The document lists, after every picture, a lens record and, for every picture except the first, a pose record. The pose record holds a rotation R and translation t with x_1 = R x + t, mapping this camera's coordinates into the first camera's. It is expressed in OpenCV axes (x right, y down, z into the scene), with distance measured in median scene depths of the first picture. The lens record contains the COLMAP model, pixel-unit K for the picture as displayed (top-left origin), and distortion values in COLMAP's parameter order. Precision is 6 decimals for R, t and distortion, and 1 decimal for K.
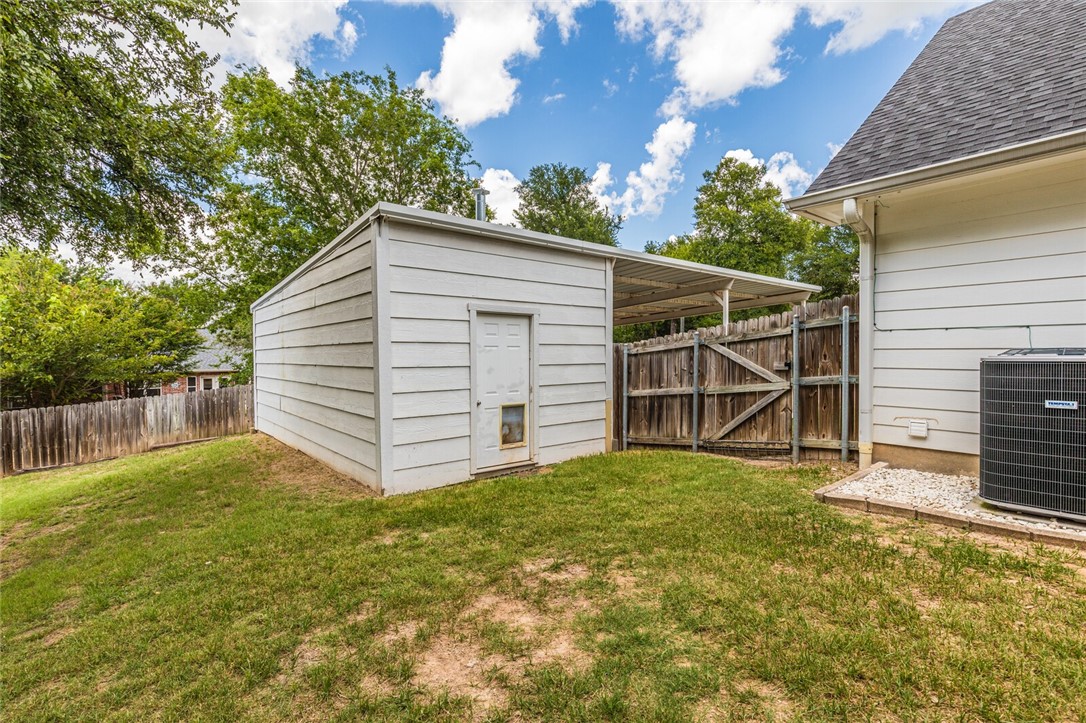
lens RADIAL K [[527.2, 0, 545.2], [0, 527.2, 362.2], [0, 0, 1]] dist [-0.001112, -0.000030]
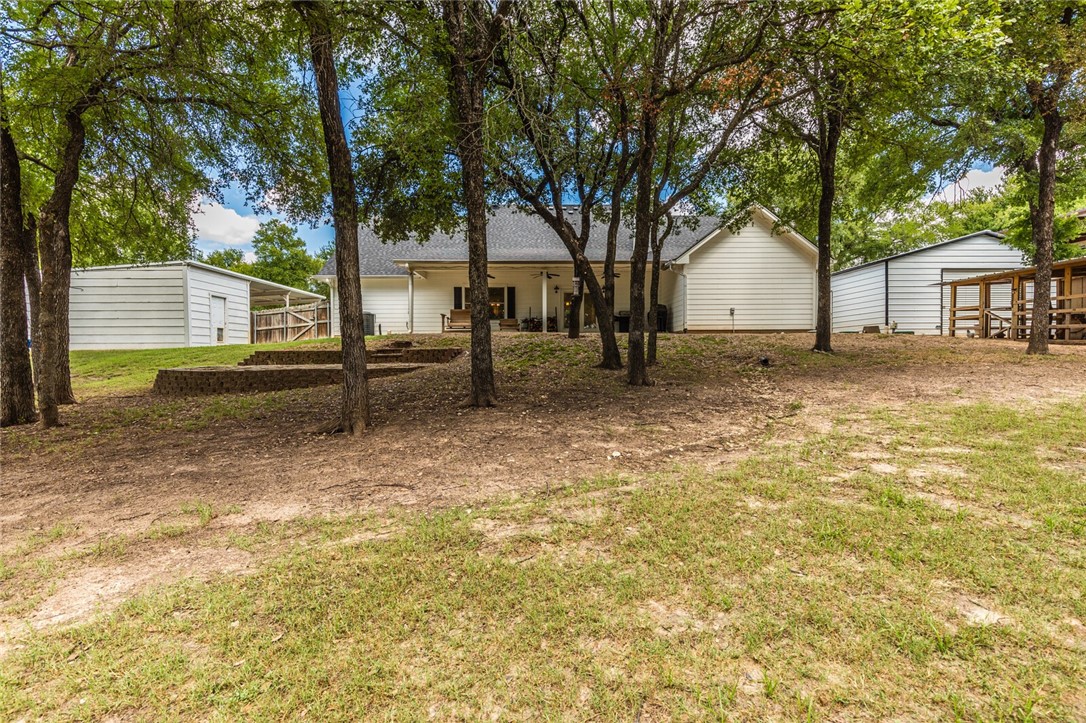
lens RADIAL K [[477.9, 0, 545.5], [0, 477.9, 360.7], [0, 0, 1]] dist [0.001700, 0.000119]
pose [[0.625089, -0.013127, 0.780443, -0.929989], [0.011965, 0.999902, 0.007235, 0.244134], [-0.780462, 0.004816, 0.625185, -1.919524]]
